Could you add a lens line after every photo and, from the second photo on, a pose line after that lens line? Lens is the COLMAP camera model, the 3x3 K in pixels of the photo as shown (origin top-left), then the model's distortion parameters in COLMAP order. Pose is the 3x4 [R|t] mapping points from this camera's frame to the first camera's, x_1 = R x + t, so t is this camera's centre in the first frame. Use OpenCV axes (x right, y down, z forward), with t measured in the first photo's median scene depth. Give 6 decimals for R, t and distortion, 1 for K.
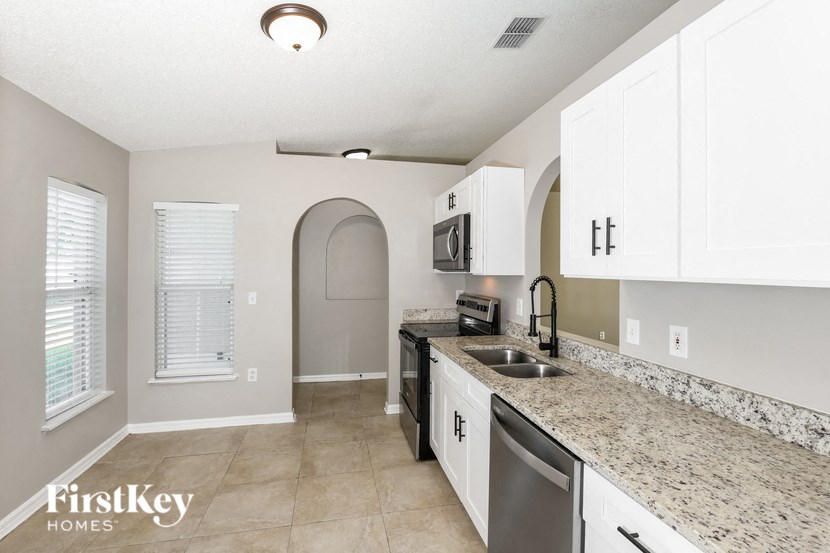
lens RADIAL K [[373.8, 0, 415.0], [0, 373.8, 276.5], [0, 0, 1]] dist [0.039525, 0.000015]
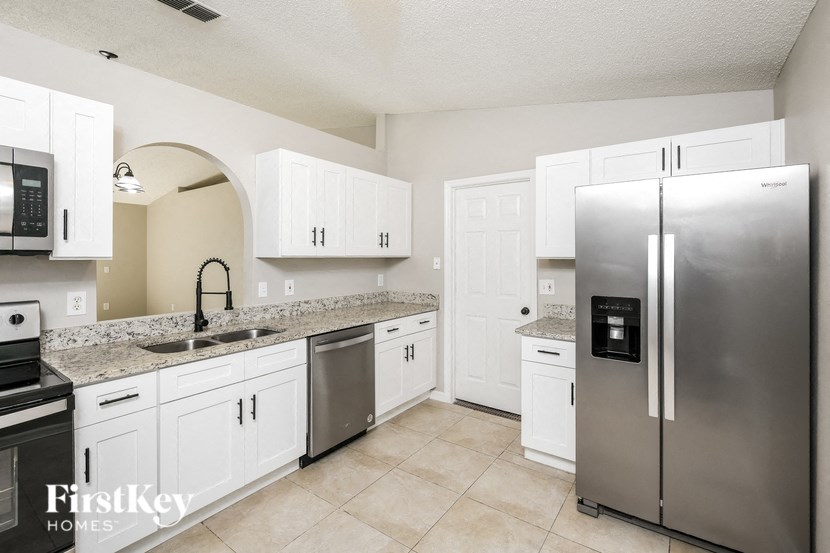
lens RADIAL K [[373.8, 0, 415.0], [0, 373.8, 276.5], [0, 0, 1]] dist [0.039525, 0.000015]
pose [[-0.646708, -0.039691, 0.761704, -1.234439], [0.015457, 0.997758, 0.065115, -0.008263], [-0.762581, 0.053884, -0.644644, 1.744810]]
